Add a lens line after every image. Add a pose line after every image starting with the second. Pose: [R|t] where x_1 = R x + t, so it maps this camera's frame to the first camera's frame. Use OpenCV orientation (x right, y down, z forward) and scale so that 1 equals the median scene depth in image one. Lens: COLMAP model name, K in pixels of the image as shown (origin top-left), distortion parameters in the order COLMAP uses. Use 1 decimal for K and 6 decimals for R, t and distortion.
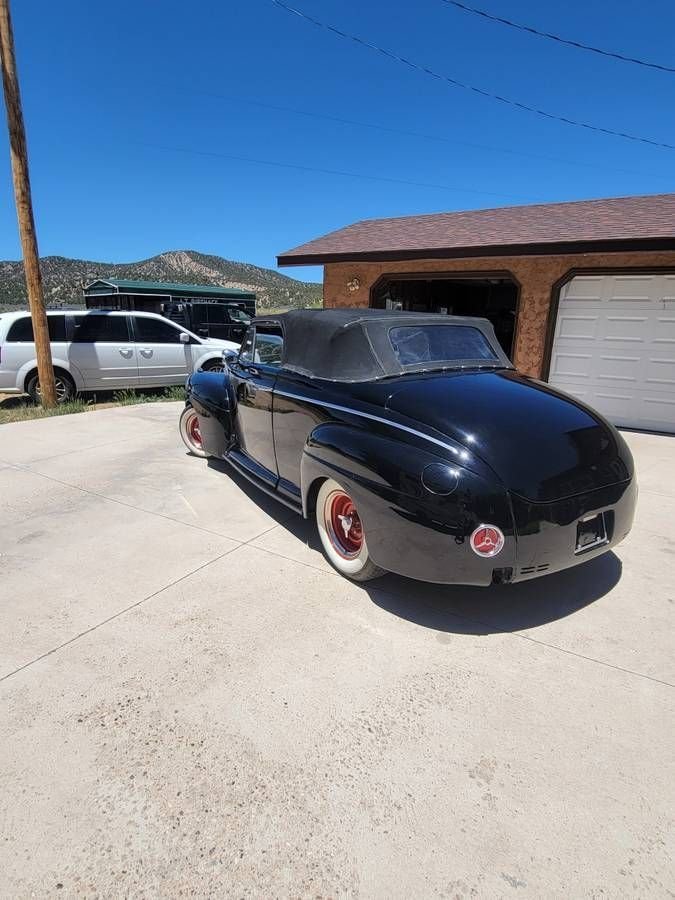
lens RADIAL K [[499.6, 0, 337.5], [0, 499.6, 450.0], [0, 0, 1]] dist [0.004079, -0.002851]
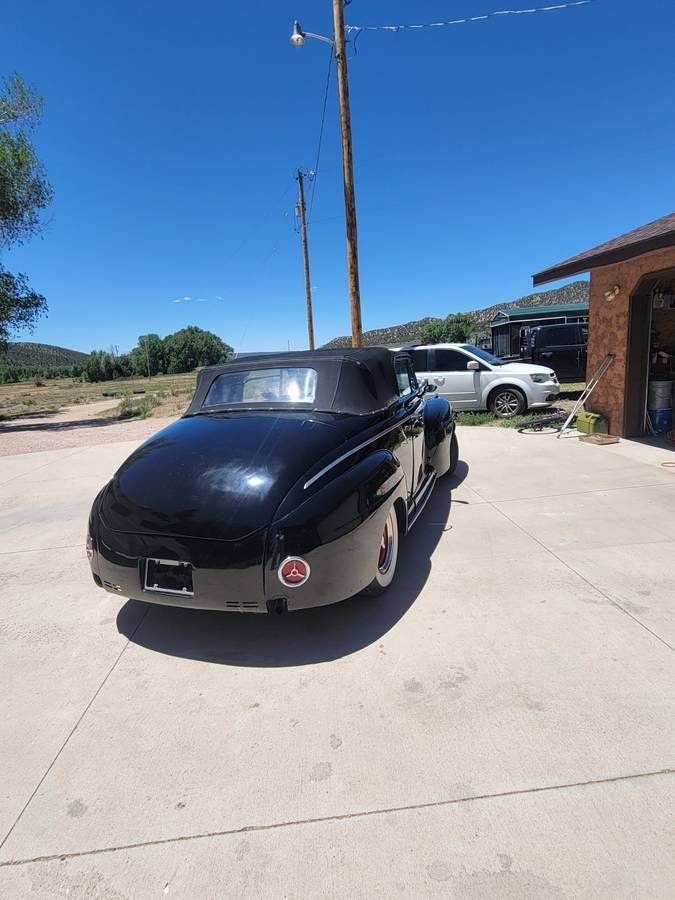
lens RADIAL K [[499.6, 0, 337.5], [0, 499.6, 450.0], [0, 0, 1]] dist [0.004079, -0.002851]
pose [[0.577718, 0.096239, -0.810543, 0.407475], [-0.126418, 0.991592, 0.027631, -0.044047], [0.806387, 0.086504, 0.585027, 0.180676]]
